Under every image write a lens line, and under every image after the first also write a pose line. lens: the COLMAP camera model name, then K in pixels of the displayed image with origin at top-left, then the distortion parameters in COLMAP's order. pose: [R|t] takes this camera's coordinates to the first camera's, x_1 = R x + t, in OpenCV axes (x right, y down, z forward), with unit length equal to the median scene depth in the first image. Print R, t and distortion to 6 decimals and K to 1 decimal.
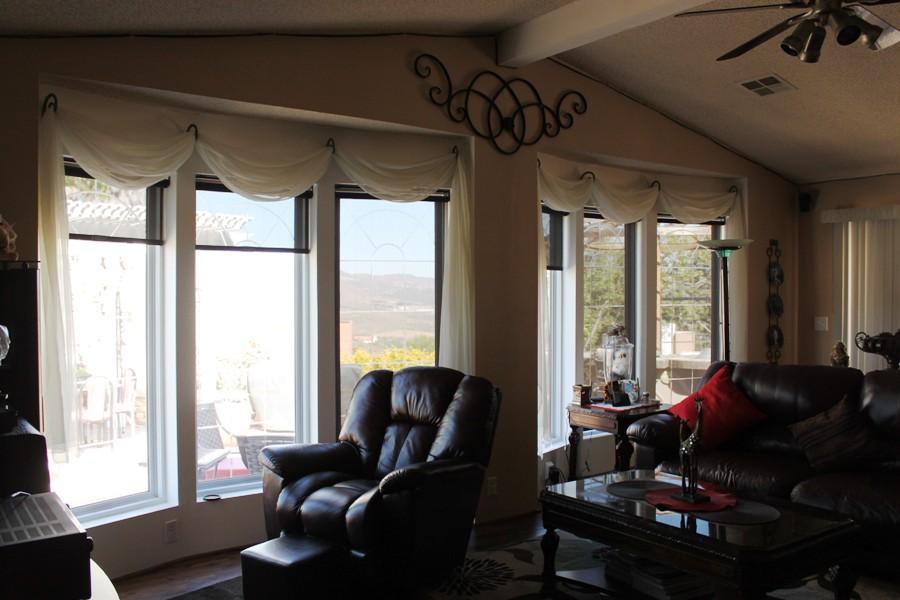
lens RADIAL K [[786.6, 0, 454.9], [0, 786.6, 292.7], [0, 0, 1]] dist [-0.163465, 0.161819]
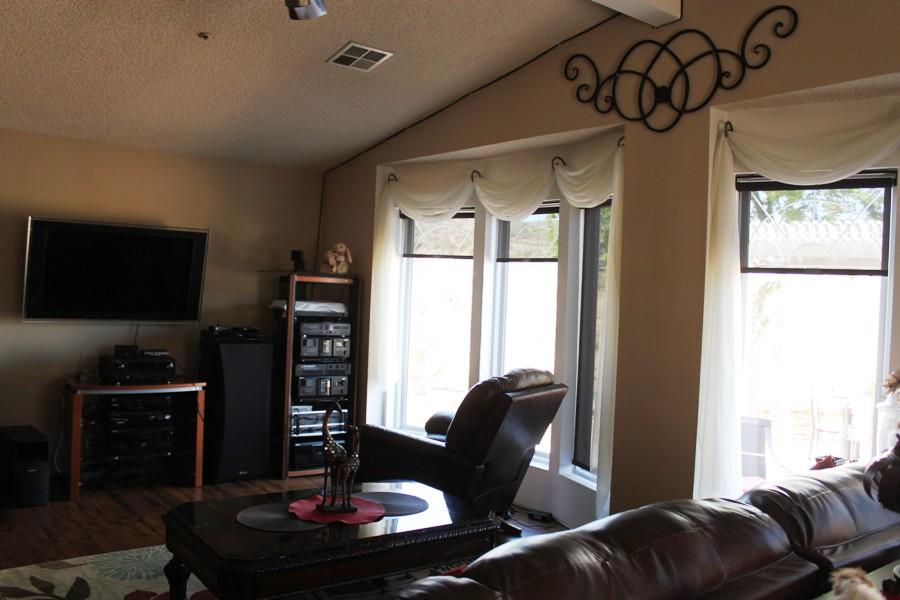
lens RADIAL K [[786.6, 0, 453.1], [0, 786.6, 300.0], [0, 0, 1]] dist [-0.163465, 0.161819]
pose [[0.004841, 0.011400, -0.999923, 0.883276], [-0.049895, 0.998692, 0.011144, 0.000177], [0.998743, 0.049838, 0.005403, 0.795611]]
